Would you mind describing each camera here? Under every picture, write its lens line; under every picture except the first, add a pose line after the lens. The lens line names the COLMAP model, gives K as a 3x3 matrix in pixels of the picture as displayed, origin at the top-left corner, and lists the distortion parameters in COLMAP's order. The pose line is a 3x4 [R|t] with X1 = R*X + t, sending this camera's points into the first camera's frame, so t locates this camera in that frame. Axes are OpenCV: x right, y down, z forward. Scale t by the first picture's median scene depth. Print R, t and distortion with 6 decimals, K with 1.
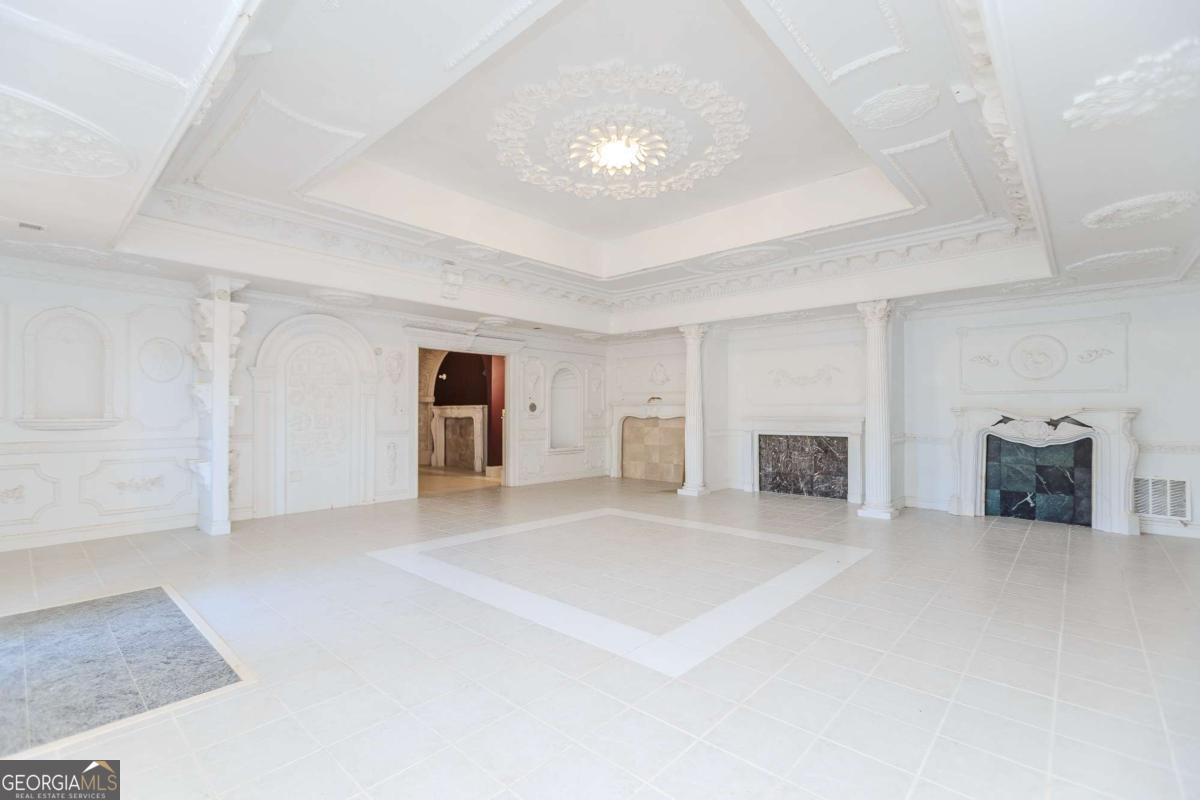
lens RADIAL K [[536.7, 0, 595.4], [0, 536.7, 403.8], [0, 0, 1]] dist [-0.004300, 0.000828]
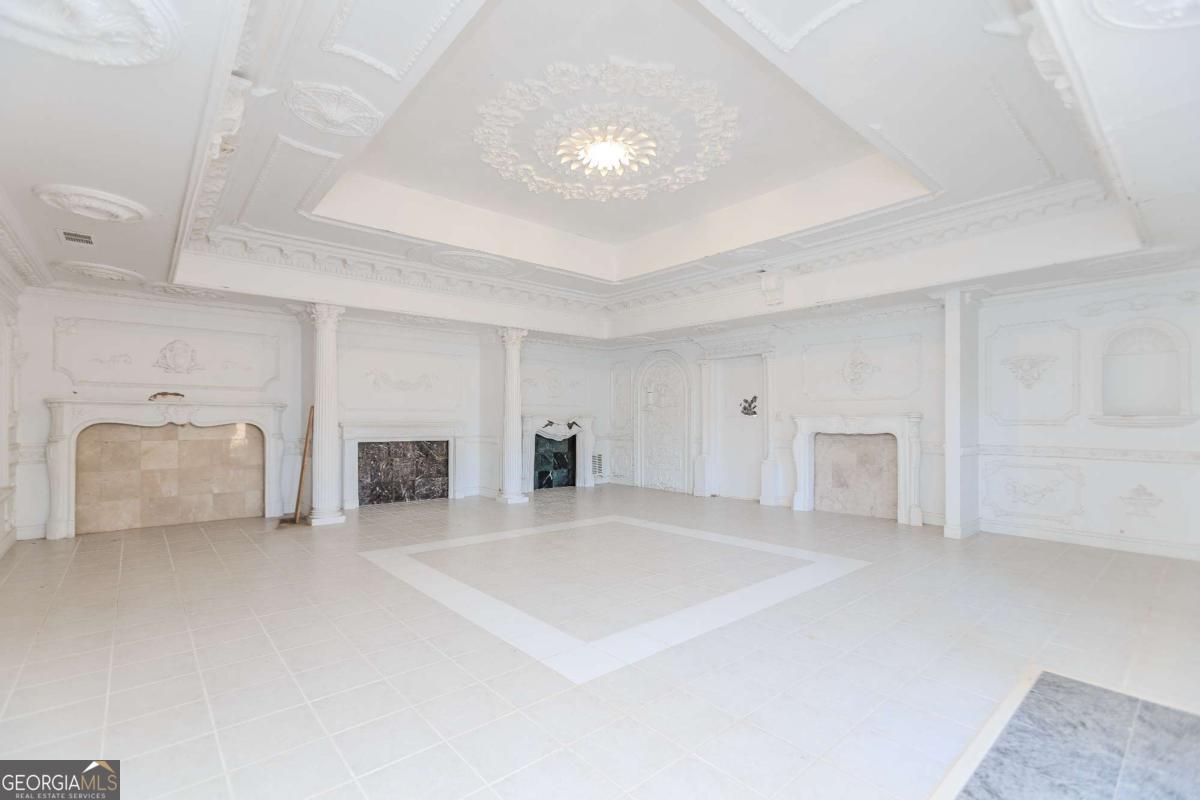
lens RADIAL K [[536.7, 0, 595.6], [0, 536.7, 413.0], [0, 0, 1]] dist [-0.004300, 0.000828]
pose [[0.117497, 0.012110, 0.992999, -0.590378], [-0.021095, 0.999730, -0.009696, 0.009944], [-0.992849, -0.019808, 0.117721, 0.571179]]
